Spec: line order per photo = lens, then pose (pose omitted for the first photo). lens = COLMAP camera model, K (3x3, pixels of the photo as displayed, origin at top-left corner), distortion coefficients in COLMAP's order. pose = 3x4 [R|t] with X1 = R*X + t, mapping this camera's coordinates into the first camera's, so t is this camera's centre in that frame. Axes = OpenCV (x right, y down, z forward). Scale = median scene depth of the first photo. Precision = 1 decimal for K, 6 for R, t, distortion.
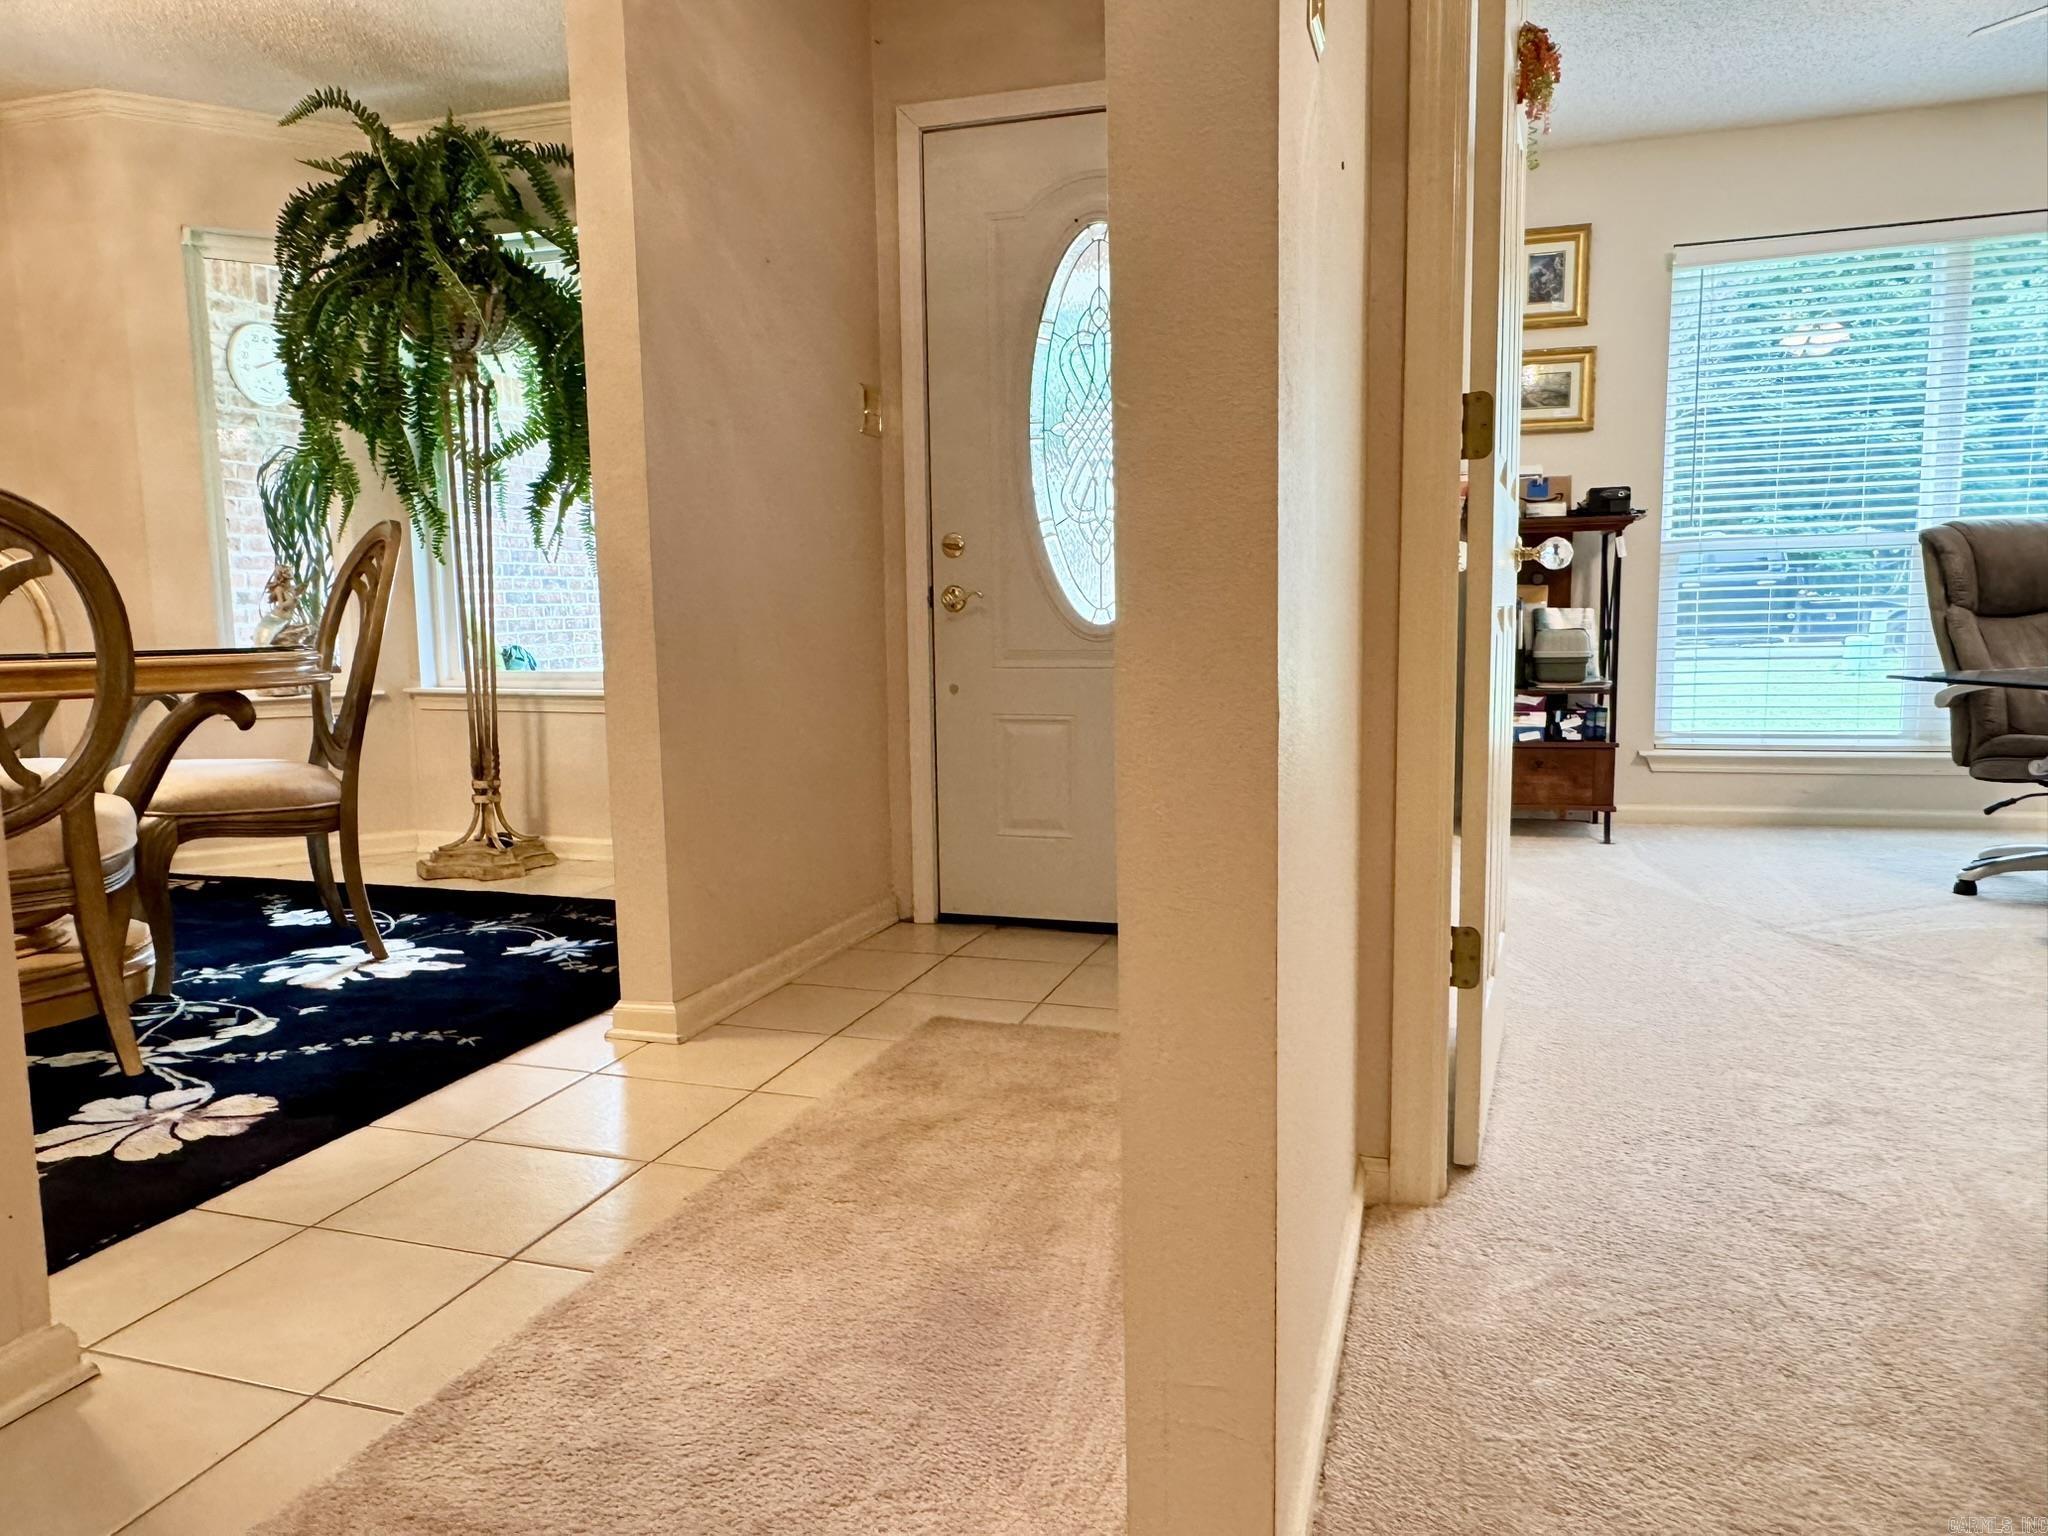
lens RADIAL K [[1390.7, 0, 1025.9], [0, 1390.7, 785.5], [0, 0, 1]] dist [-0.001403, -0.001626]
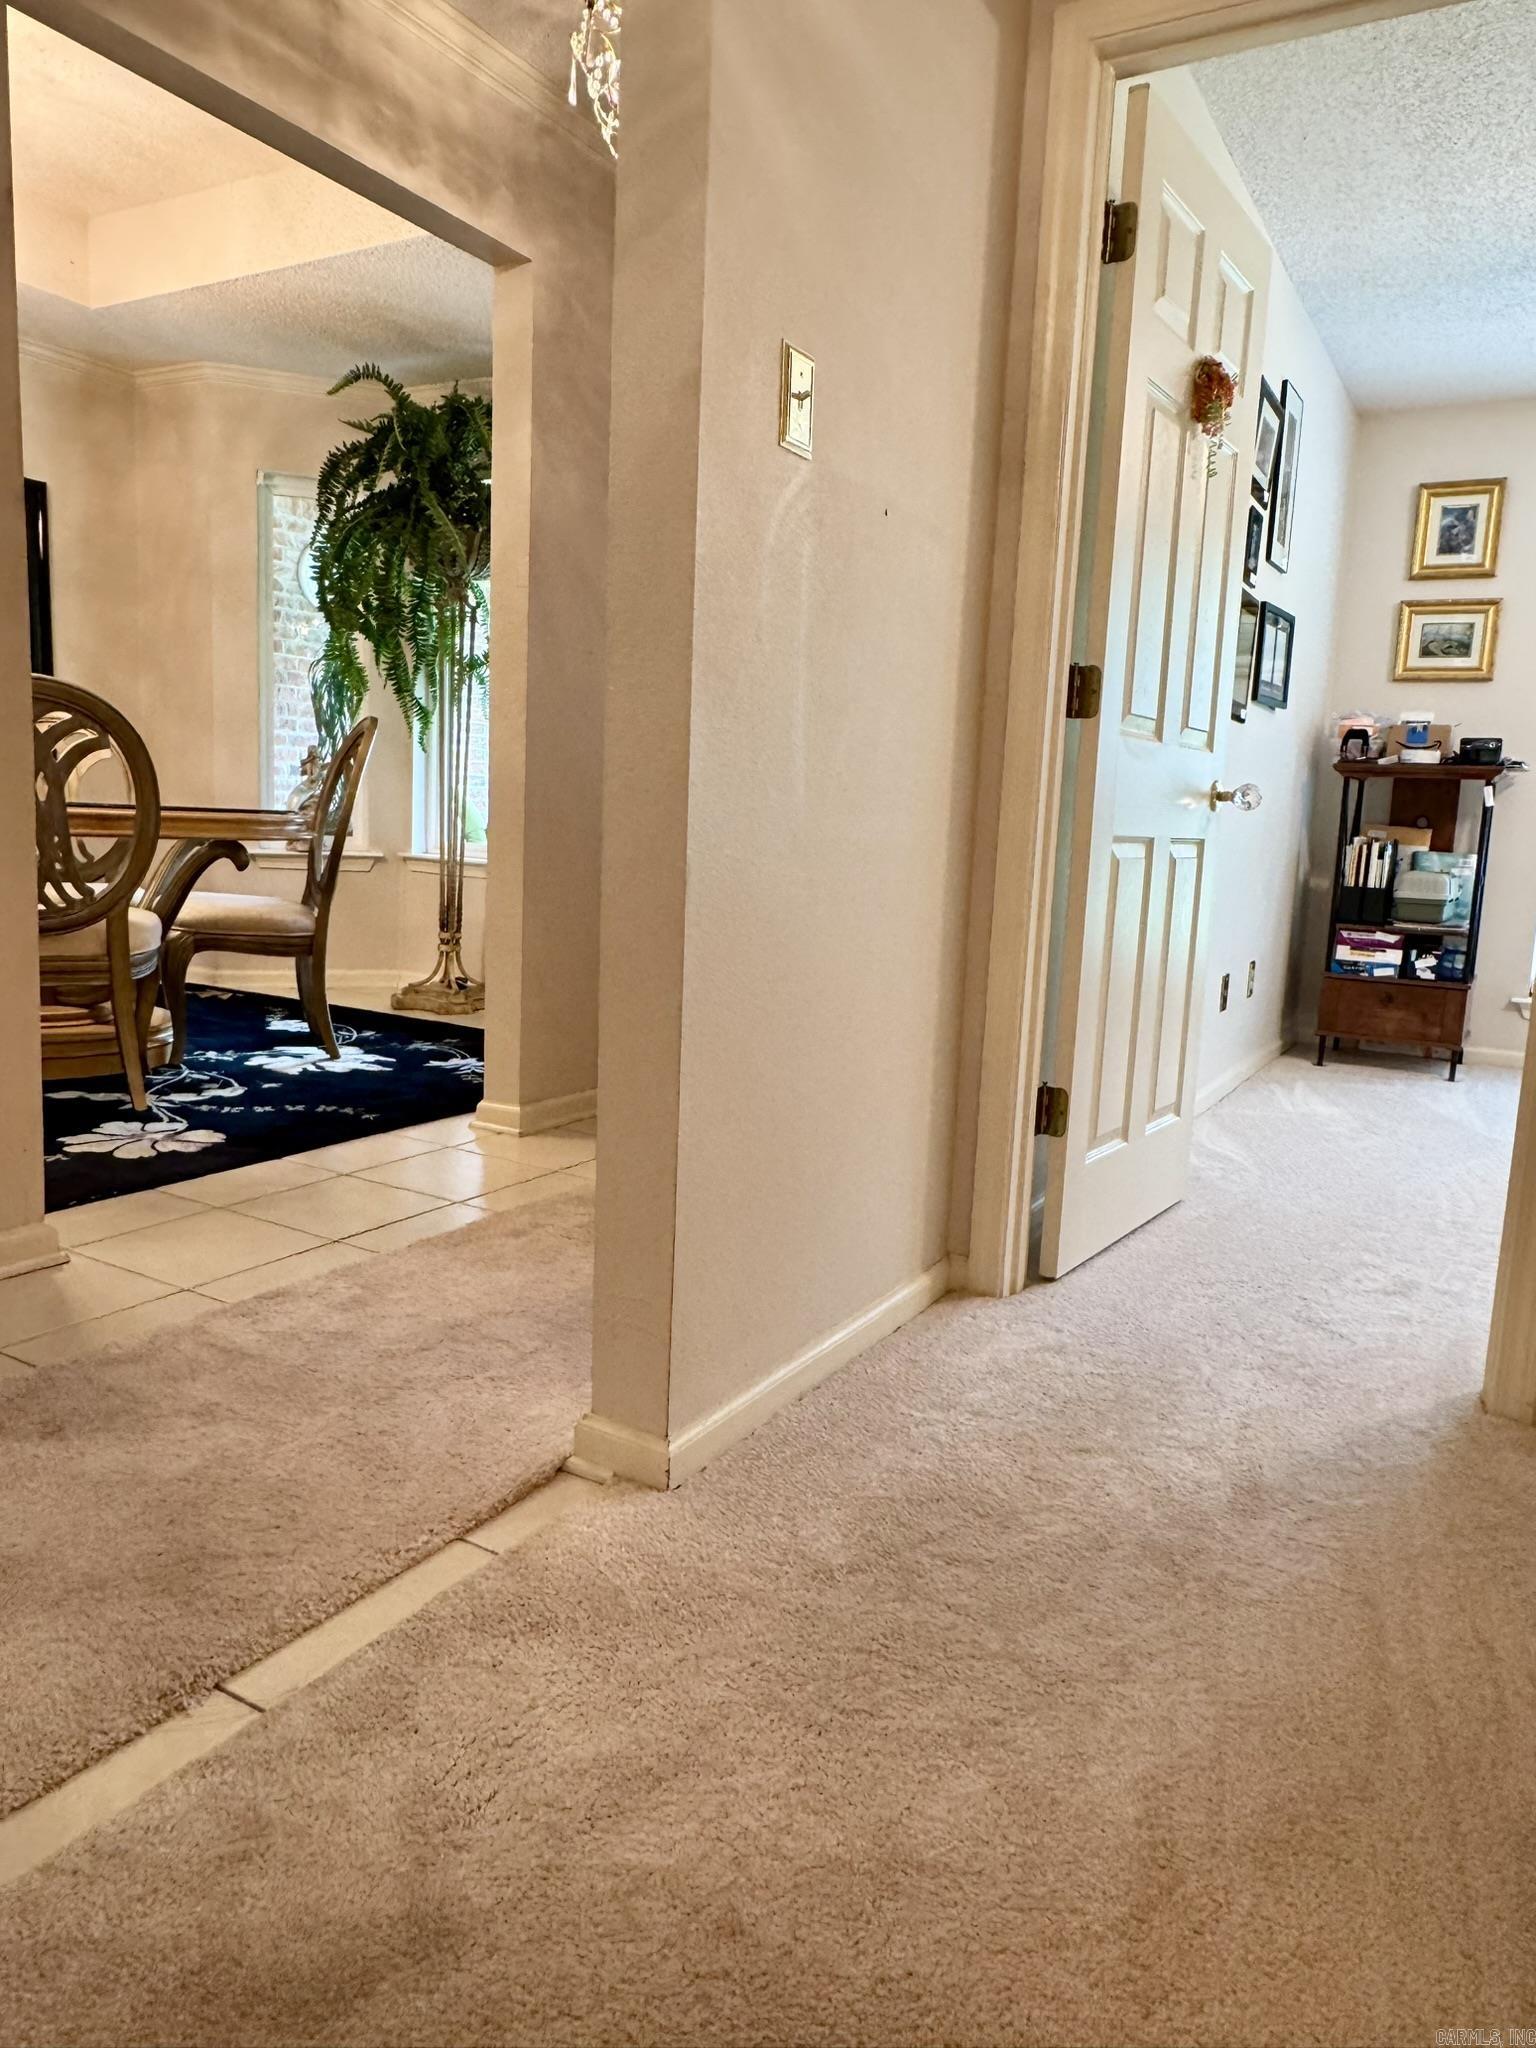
lens RADIAL K [[1385.5, 0, 768.0], [0, 1385.5, 1024.0], [0, 0, 1]] dist [-0.004613, 0.001550]
pose [[0.974509, 0.093360, -0.204002, 0.177700], [-0.088537, 0.995537, 0.032663, 0.014873], [0.206141, -0.013768, 0.978425, -0.163812]]
